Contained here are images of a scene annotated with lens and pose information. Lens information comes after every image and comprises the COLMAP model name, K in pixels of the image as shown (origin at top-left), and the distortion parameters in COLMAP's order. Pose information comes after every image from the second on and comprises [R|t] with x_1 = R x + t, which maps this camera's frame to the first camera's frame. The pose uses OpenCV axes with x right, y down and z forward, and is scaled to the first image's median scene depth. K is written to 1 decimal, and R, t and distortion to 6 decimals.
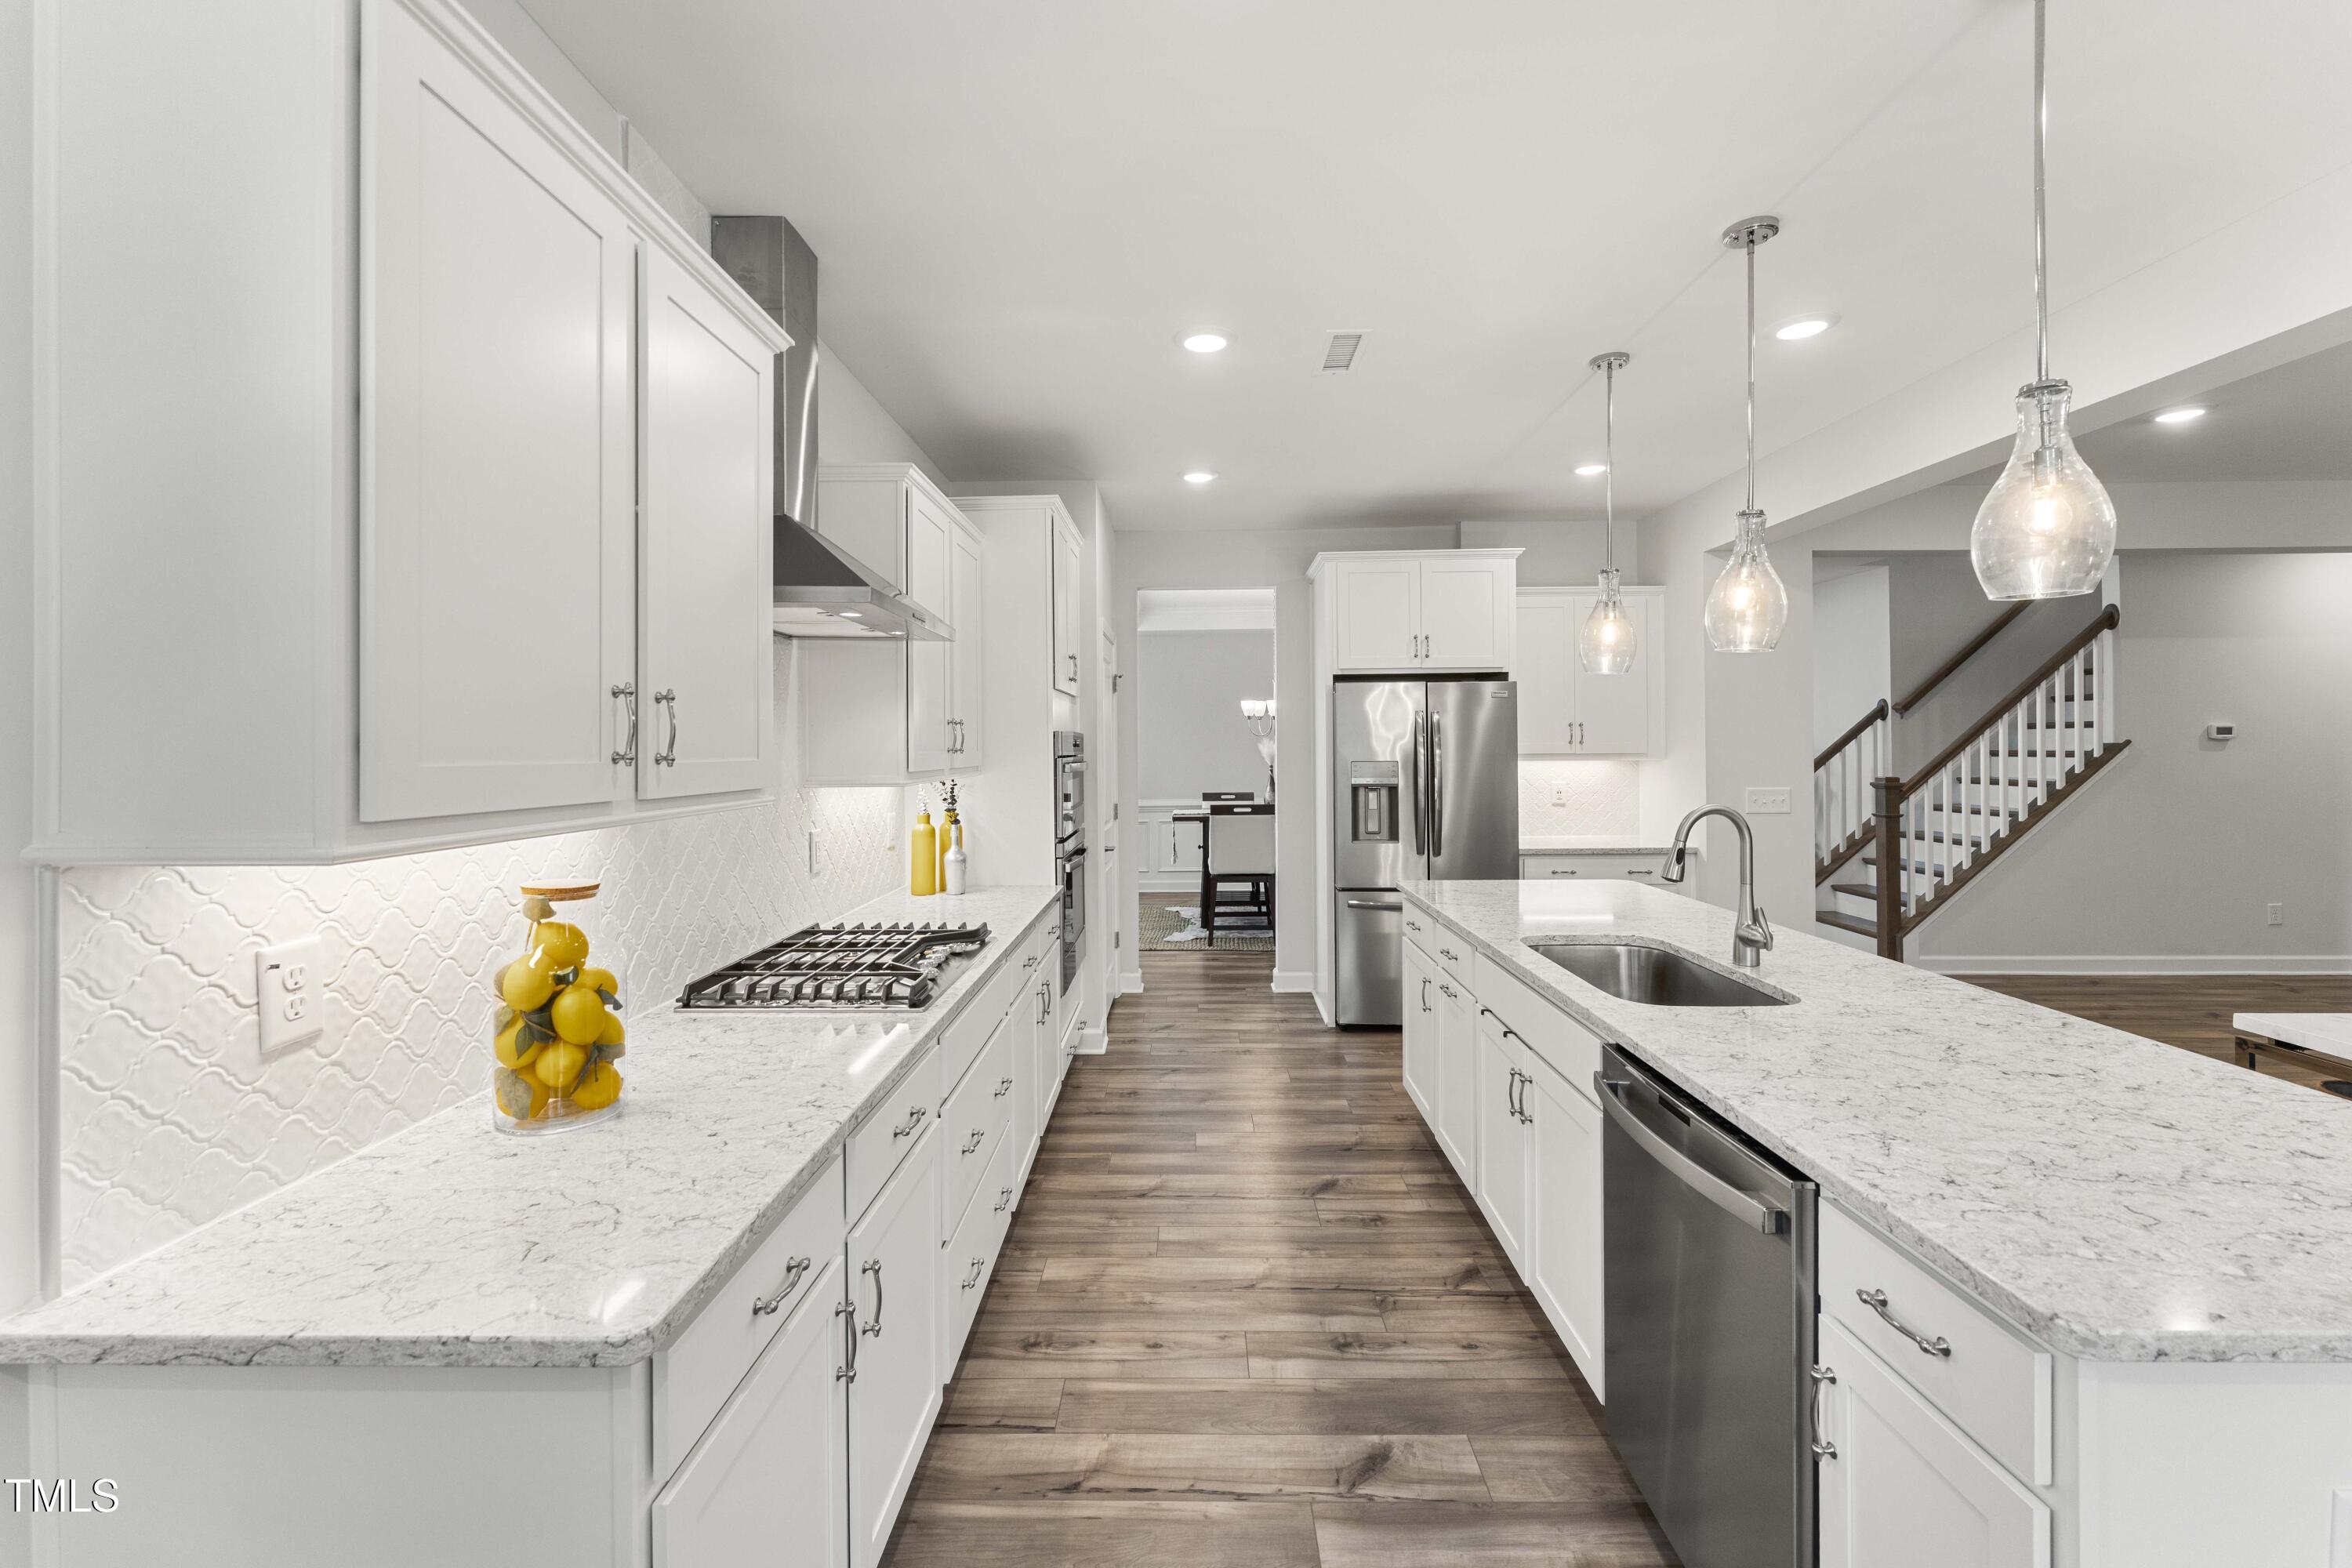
lens RADIAL K [[973.0, 0, 1166.3], [0, 973.0, 747.4], [0, 0, 1]] dist [0.000698, 0.000106]
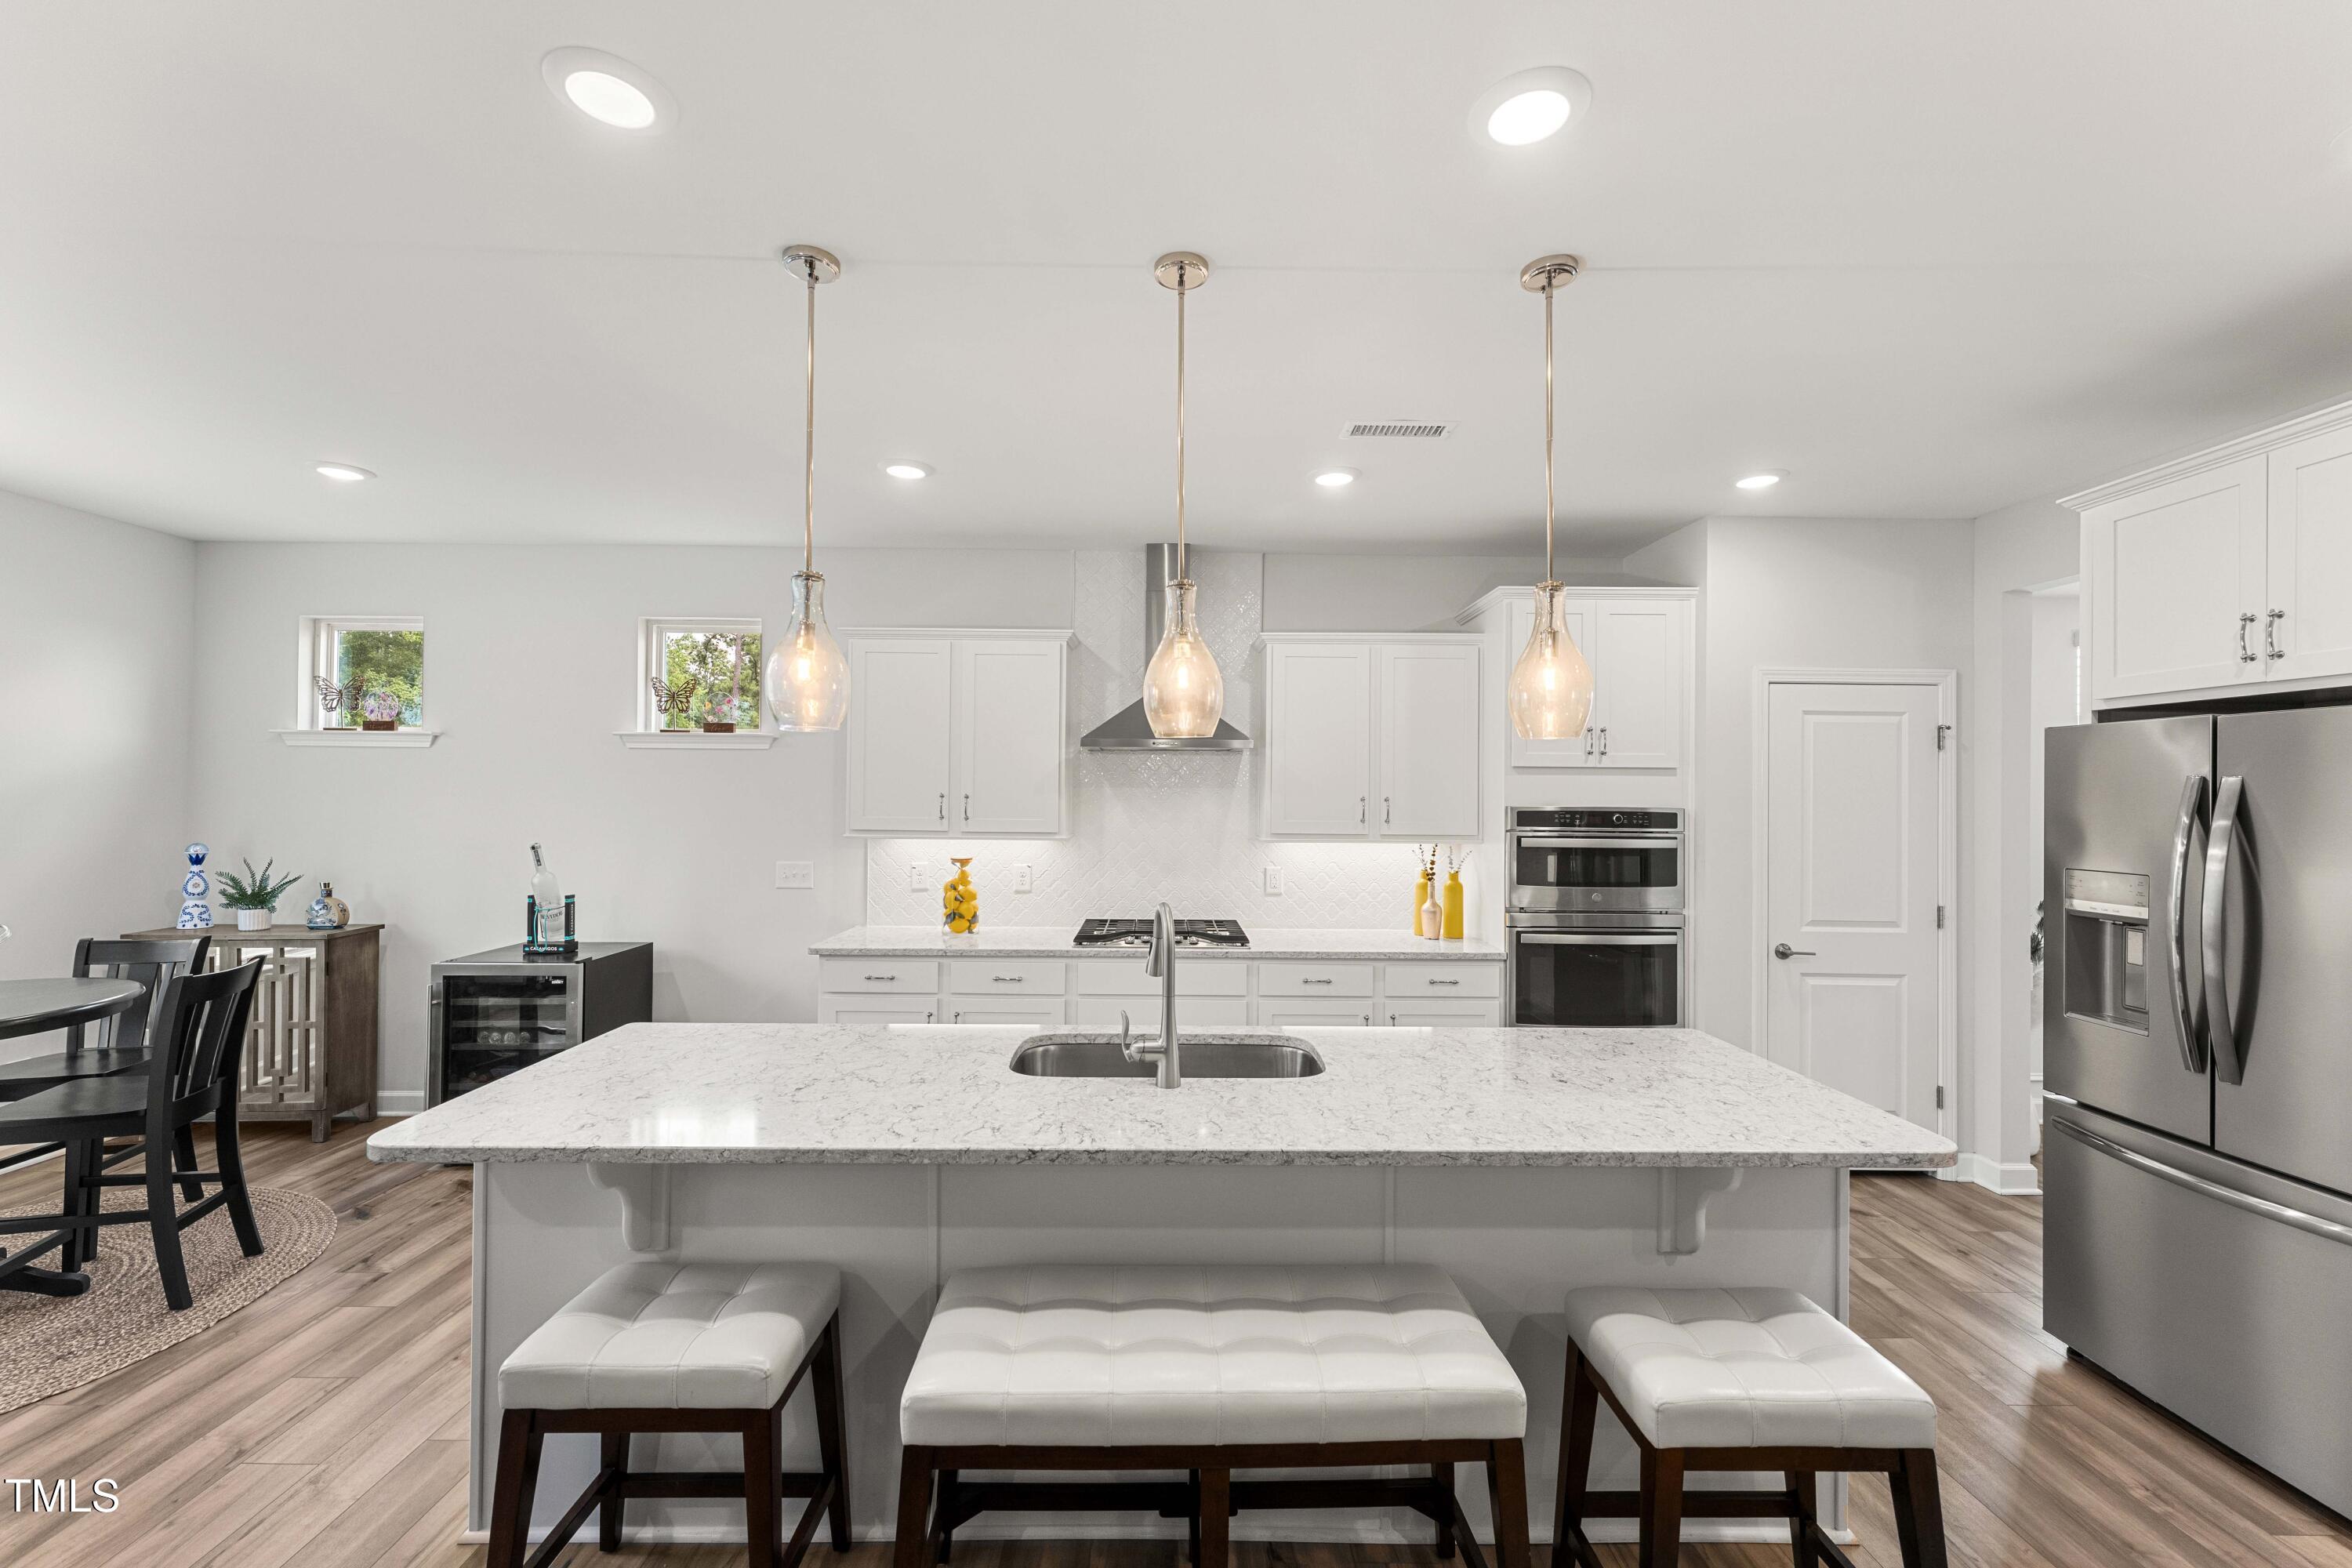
lens RADIAL K [[951.9, 0, 1176.0], [0, 951.9, 784.0], [0, 0, 1]] dist [0.003477, 0.000409]
pose [[0.041454, -0.001633, -0.999139, 0.891058], [-0.012280, 0.999922, -0.002144, -0.032043], [0.999065, 0.012358, 0.041431, 0.579688]]
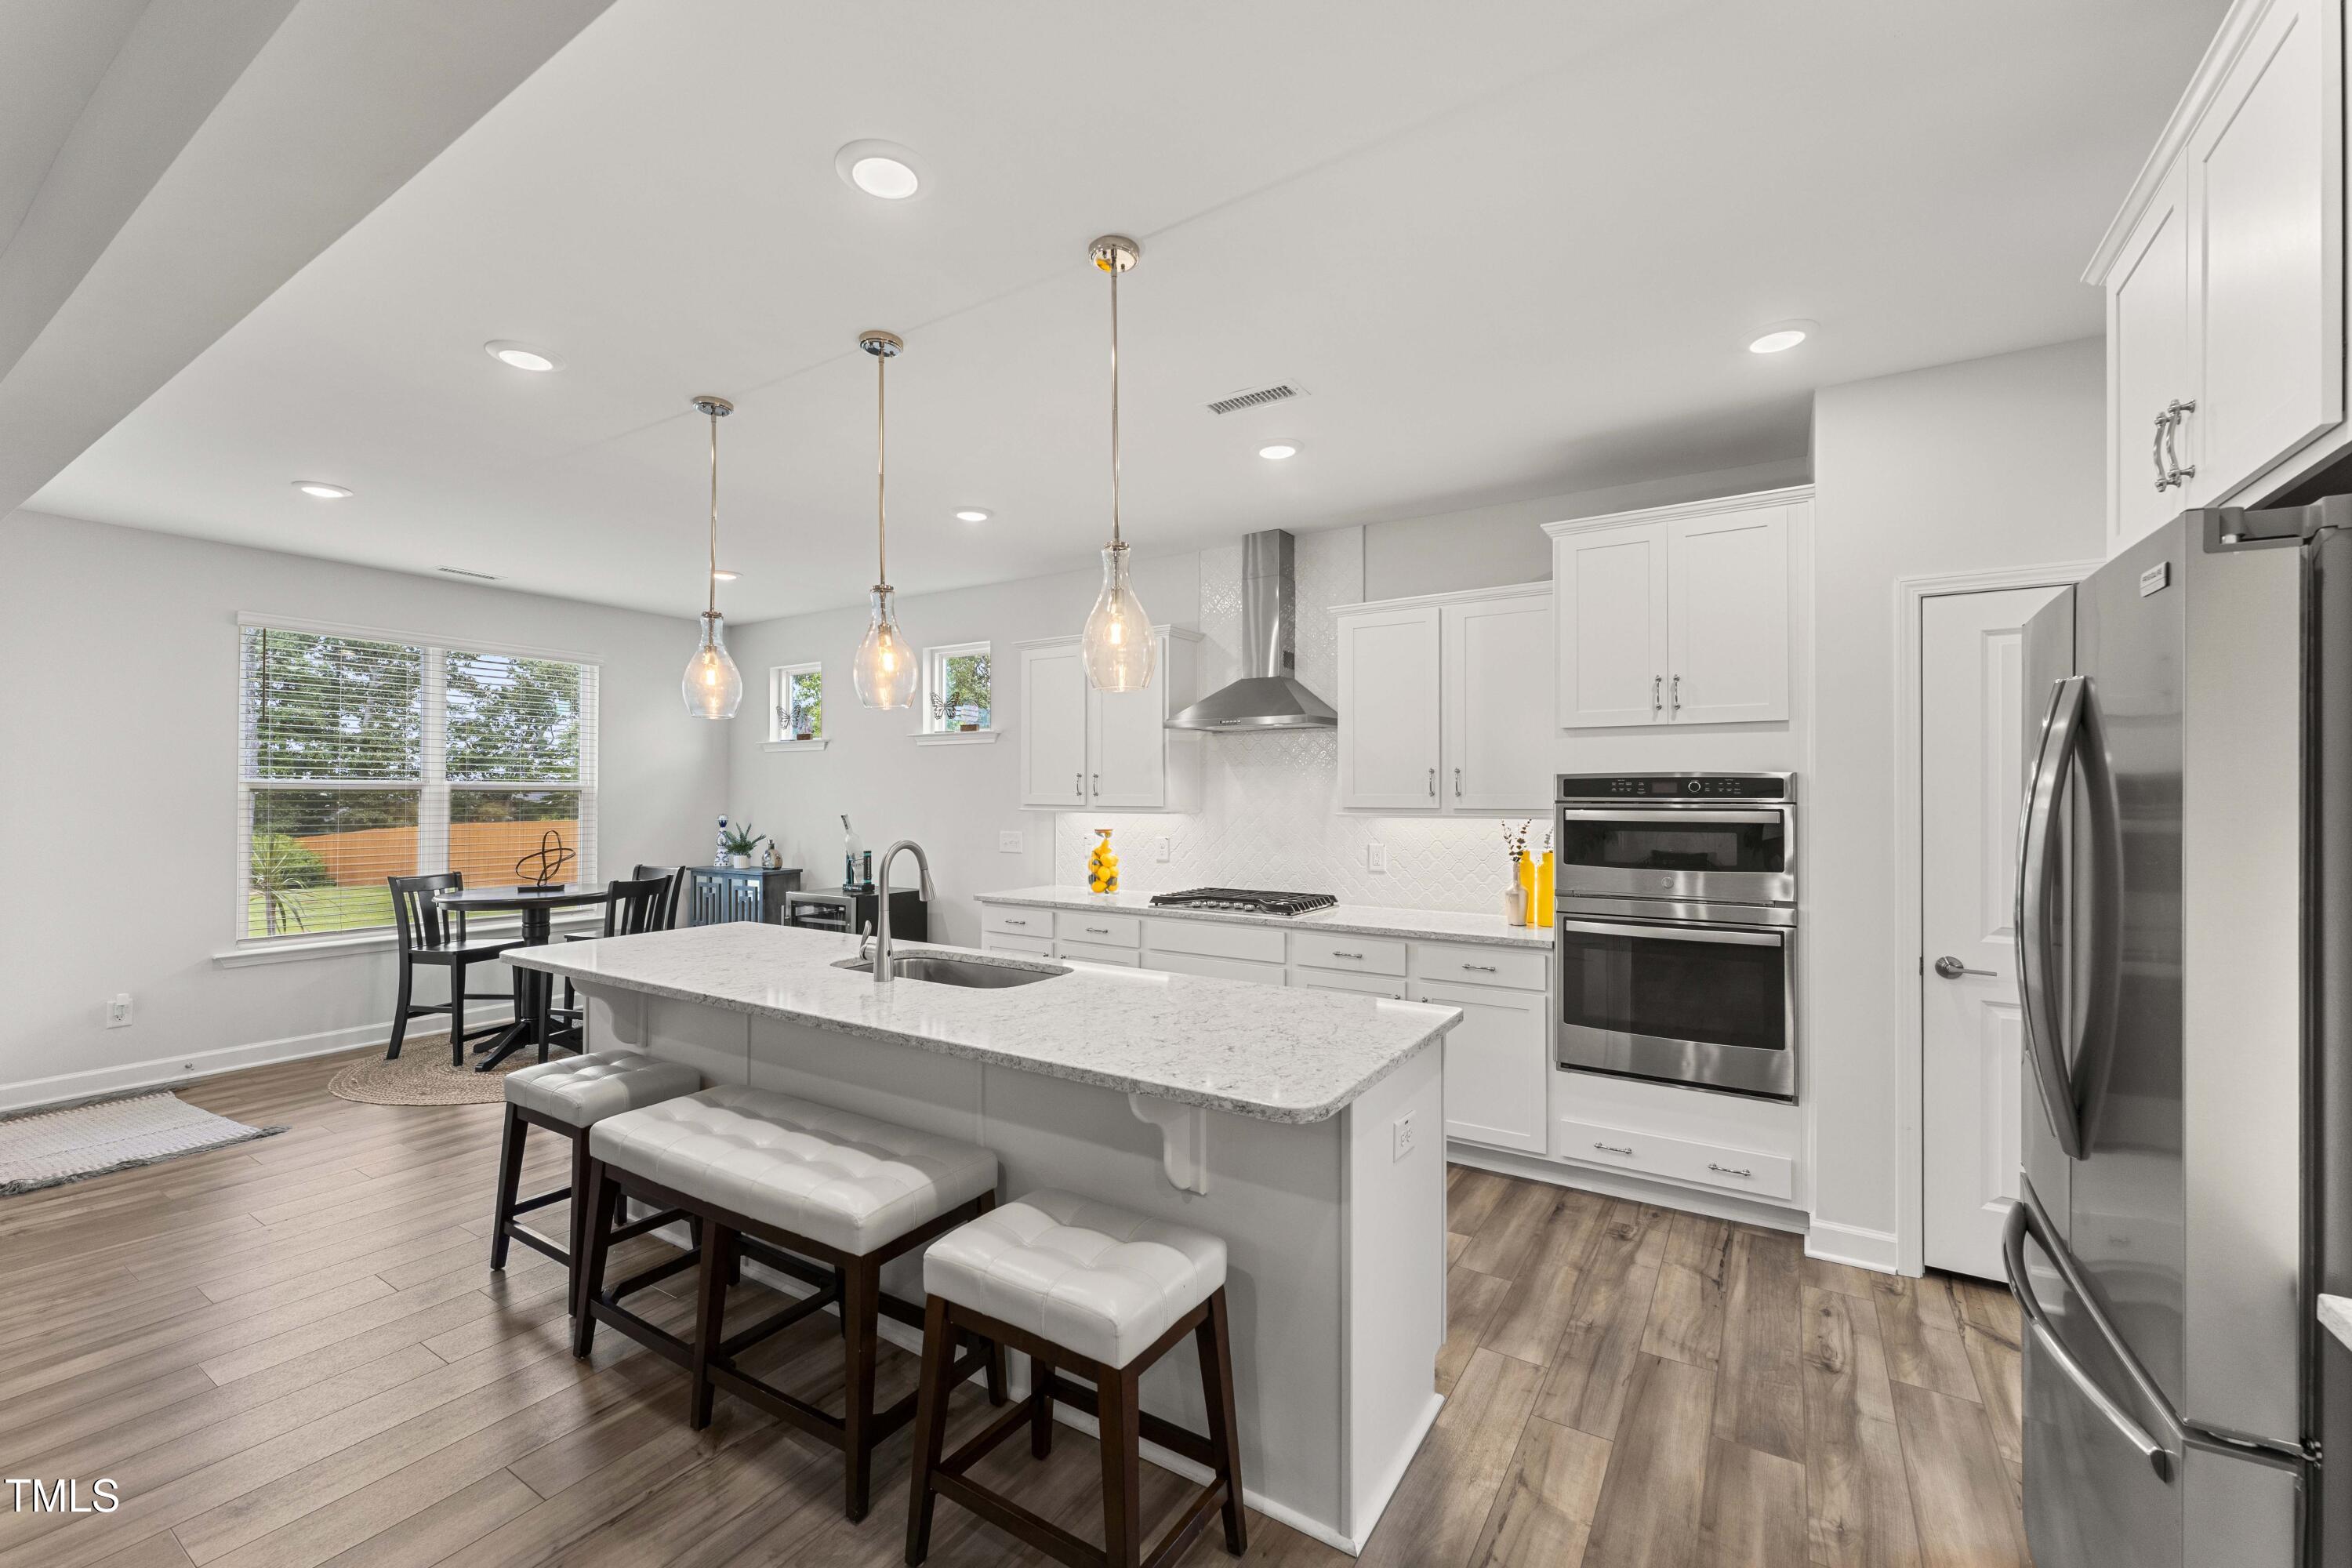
lens RADIAL K [[951.9, 0, 1176.0], [0, 951.9, 784.0], [0, 0, 1]] dist [0.003477, 0.000409]
pose [[-0.516061, -0.002470, -0.856548, 0.834612], [0.000506, 0.999995, -0.003188, -0.002632], [0.856552, -0.002078, -0.516057, 1.137093]]
